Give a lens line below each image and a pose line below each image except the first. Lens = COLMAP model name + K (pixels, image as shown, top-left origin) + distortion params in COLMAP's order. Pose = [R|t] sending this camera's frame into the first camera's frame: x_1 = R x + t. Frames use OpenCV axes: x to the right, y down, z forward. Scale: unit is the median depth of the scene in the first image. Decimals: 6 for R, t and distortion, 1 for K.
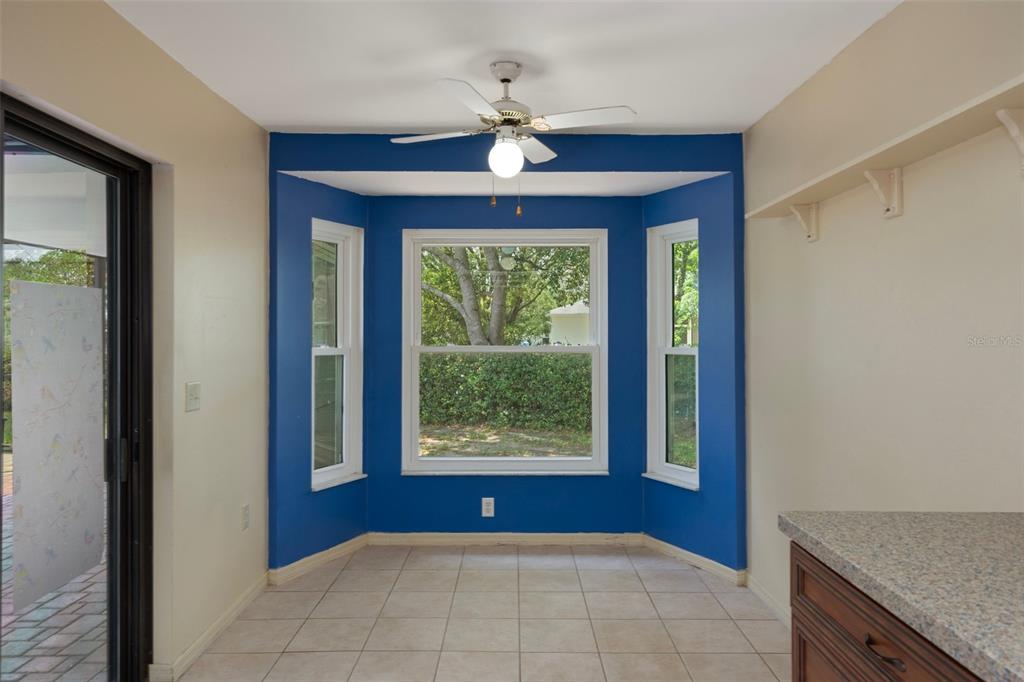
lens RADIAL K [[674.3, 0, 512.2], [0, 674.3, 328.3], [0, 0, 1]] dist [0.005915, 0.001274]
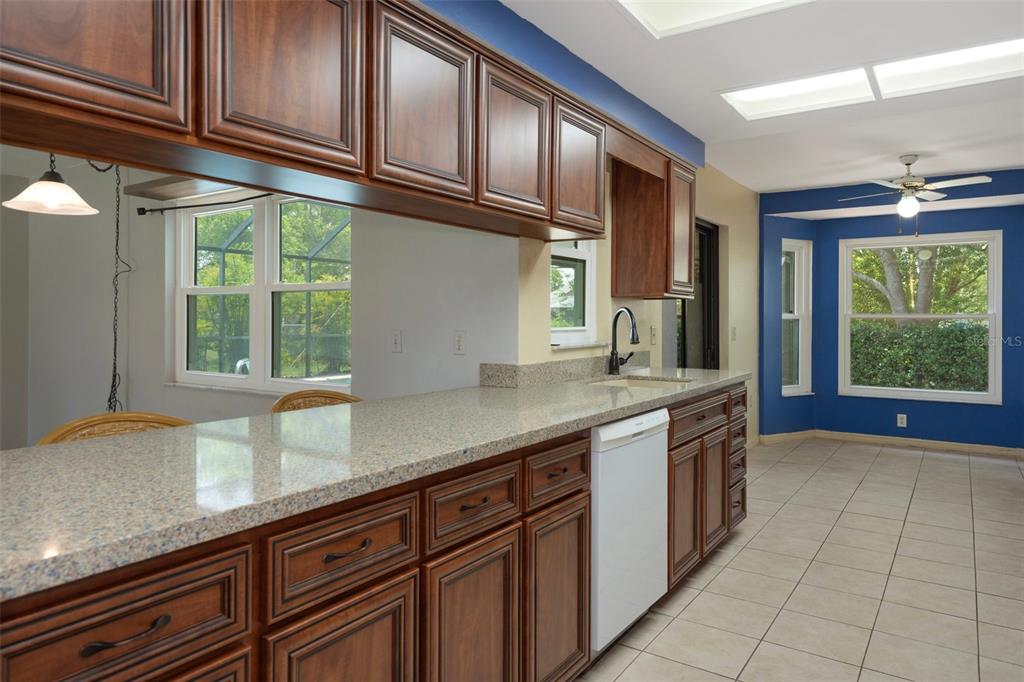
lens RADIAL K [[656.1, 0, 512.3], [0, 656.1, 314.1], [0, 0, 1]] dist [0.004638, 0.002930]
pose [[0.828332, 0.001924, -0.560234, 0.068462], [-0.000892, 0.999997, 0.002115, 0.025869], [0.560237, -0.001252, 0.828331, -0.734035]]
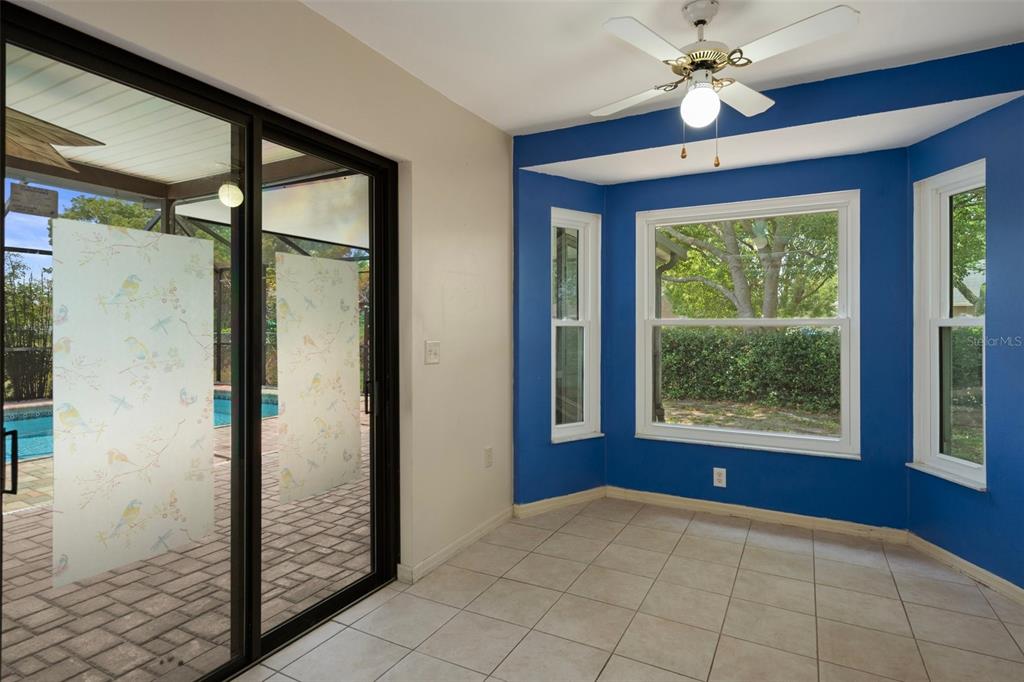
lens RADIAL K [[541.1, 0, 508.4], [0, 541.1, 324.3], [0, 0, 1]] dist [-0.000931, 0.001750]
pose [[0.878271, -0.000473, -0.478162, 0.077245], [0.002976, 0.999986, 0.004478, 0.031397], [0.478153, -0.005356, 0.878260, 0.139660]]
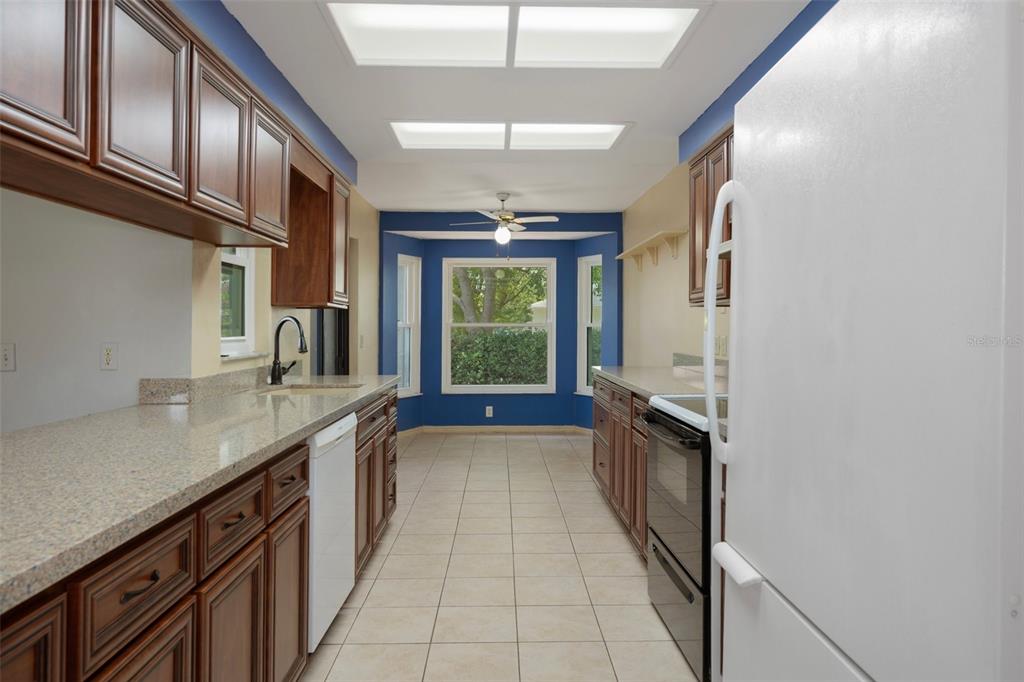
lens RADIAL K [[660.3, 0, 512.0], [0, 660.3, 320.6], [0, 0, 1]] dist [0.000531, 0.001134]
pose [[0.999730, 0.002394, 0.023114, -0.017214], [-0.002346, 0.999995, -0.002082, 0.025403], [-0.023119, 0.002027, 0.999731, -0.804553]]
